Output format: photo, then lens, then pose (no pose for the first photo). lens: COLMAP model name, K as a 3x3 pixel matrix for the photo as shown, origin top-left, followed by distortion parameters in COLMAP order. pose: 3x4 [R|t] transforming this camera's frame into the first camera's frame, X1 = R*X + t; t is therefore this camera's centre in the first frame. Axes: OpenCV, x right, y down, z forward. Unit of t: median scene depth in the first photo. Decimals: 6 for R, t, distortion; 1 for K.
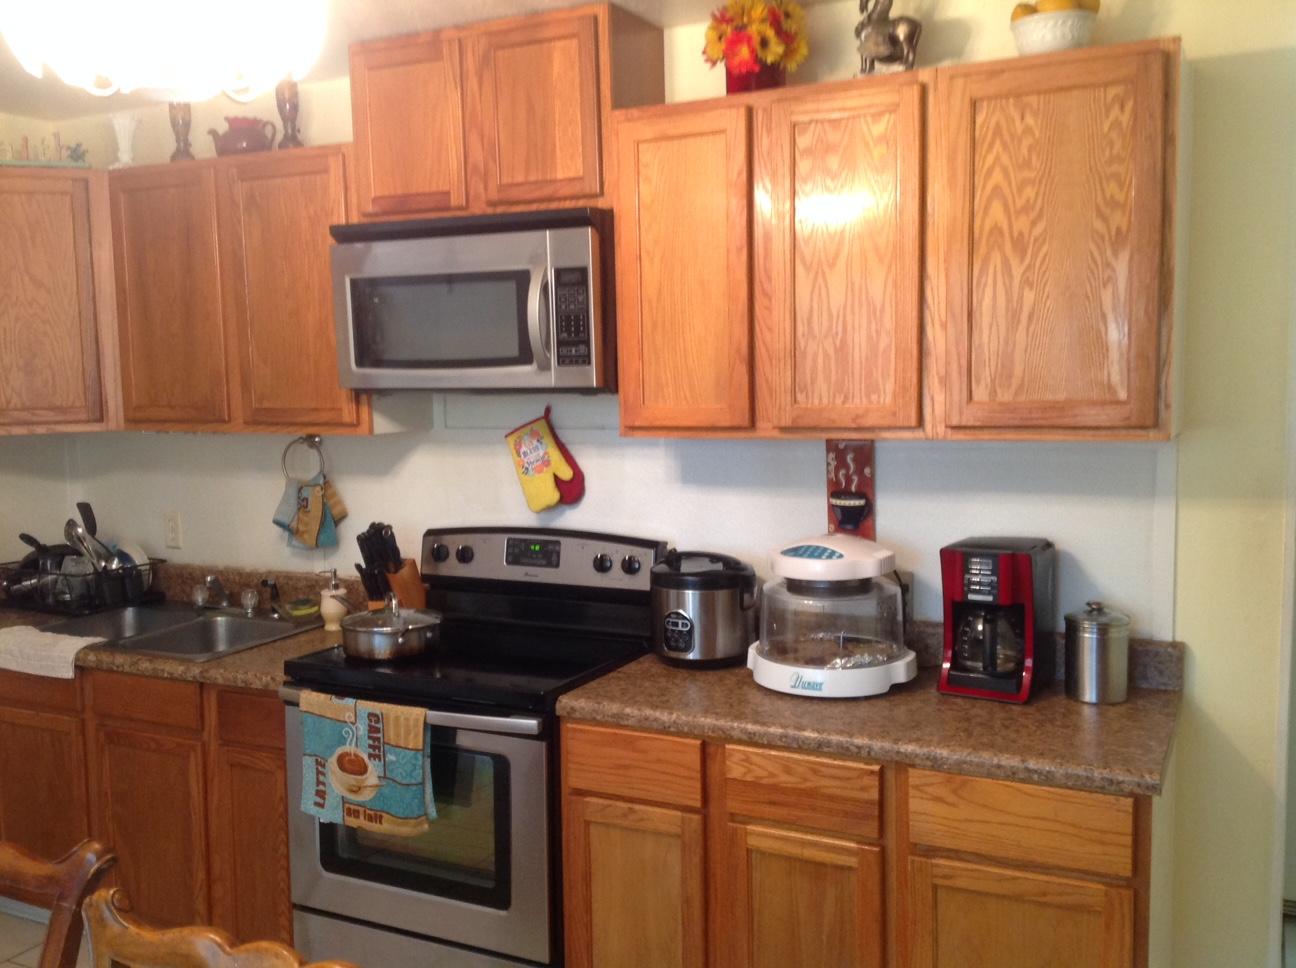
lens RADIAL K [[1214.5, 0, 642.5], [0, 1214.5, 484.2], [0, 0, 1]] dist [0.122990, -0.242351]
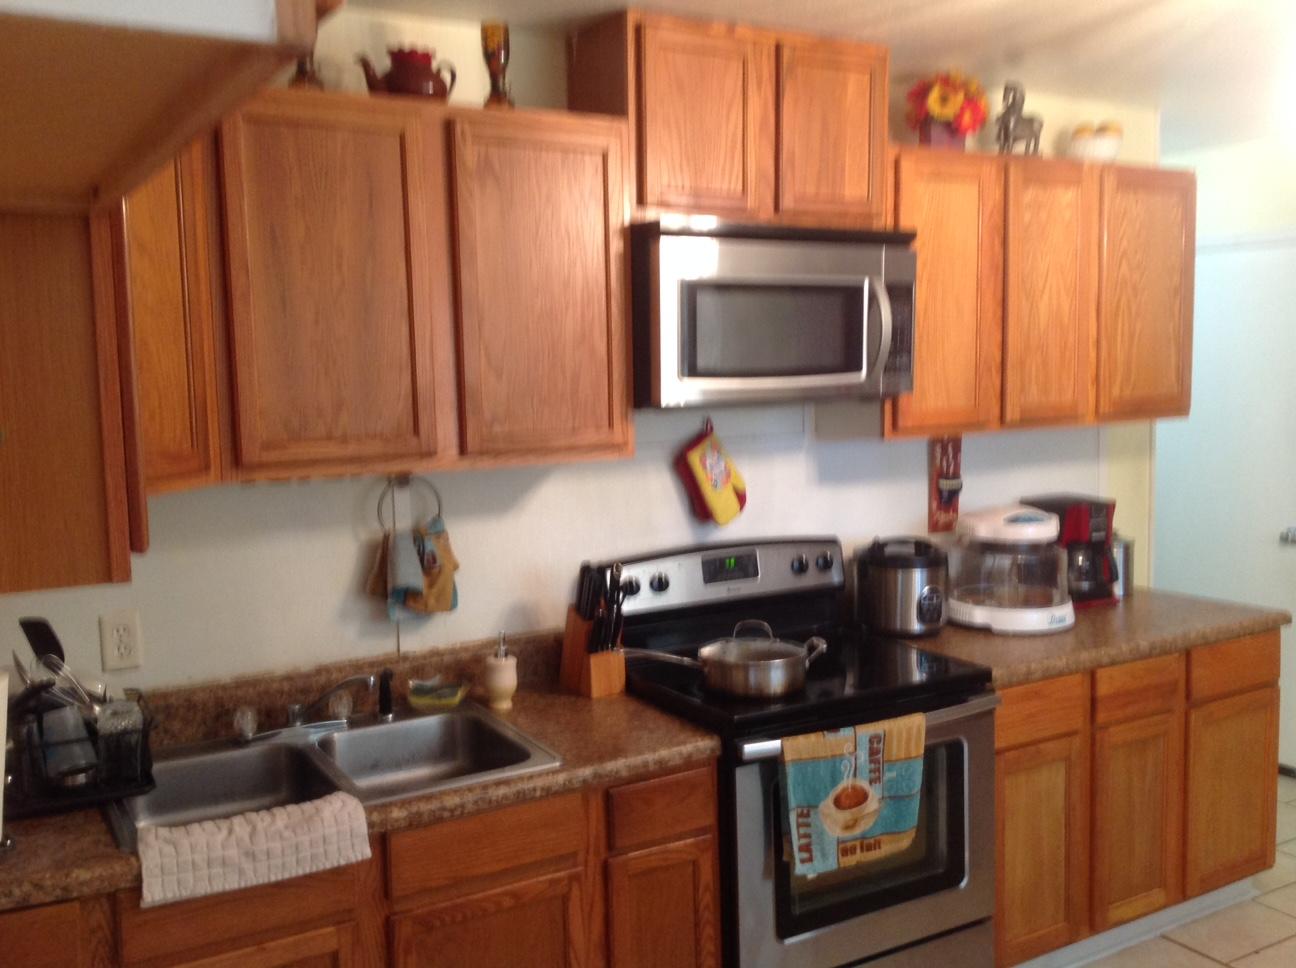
lens RADIAL K [[1214.5, 0, 642.5], [0, 1214.5, 484.2], [0, 0, 1]] dist [0.122990, -0.242351]
pose [[0.534163, -0.076624, 0.841902, -0.958194], [0.095167, 0.995004, 0.030177, -0.047855], [-0.840008, 0.064001, 0.538786, 0.536610]]
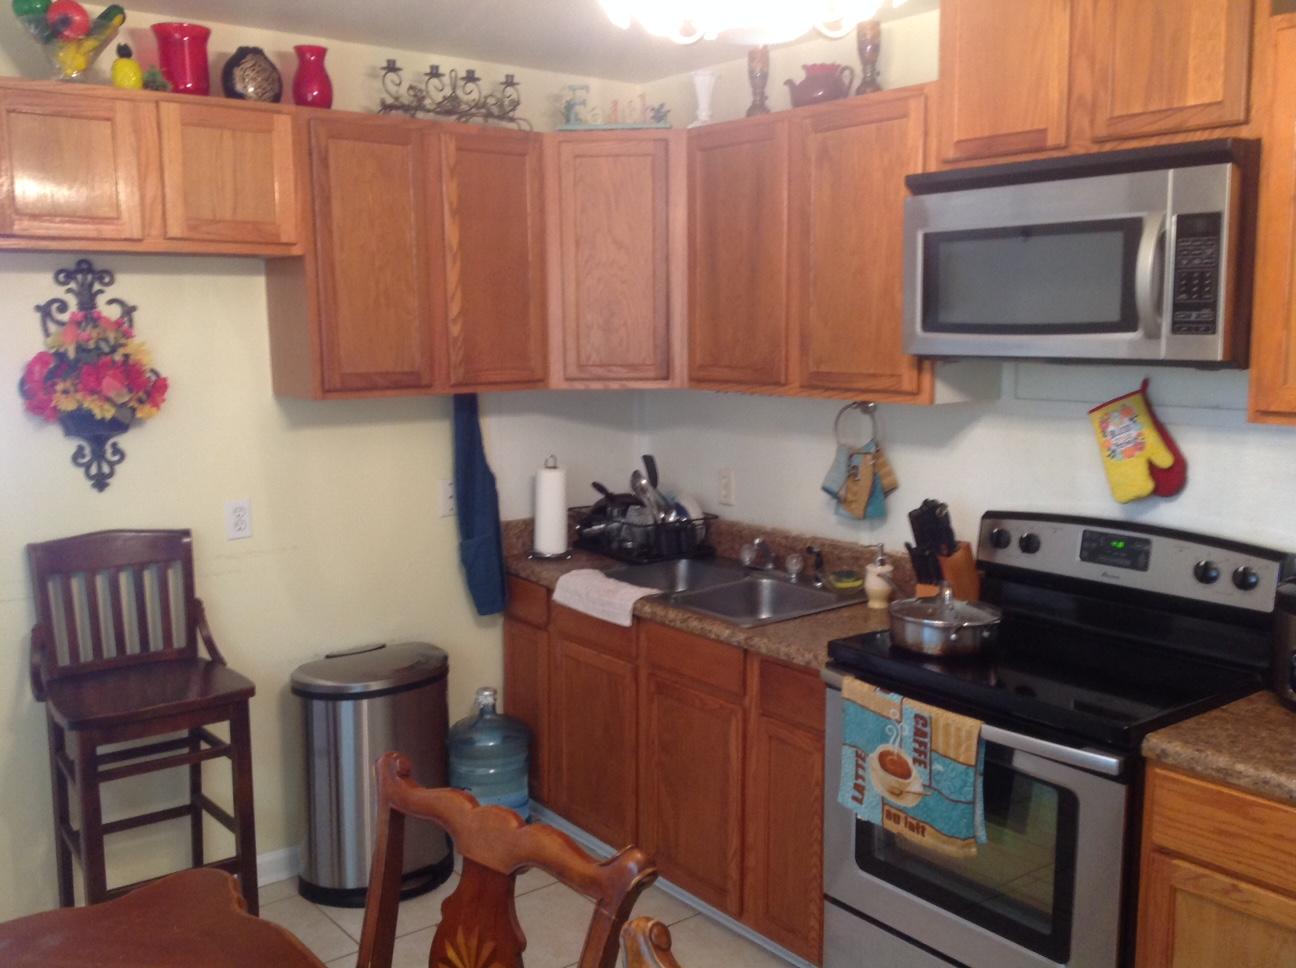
lens RADIAL K [[1214.5, 0, 642.5], [0, 1214.5, 484.2], [0, 0, 1]] dist [0.122990, -0.242351]
pose [[0.906770, 0.068495, -0.416024, -0.034561], [-0.051202, 0.997302, 0.052597, -0.018639], [0.418505, -0.026392, 0.907831, 0.078266]]
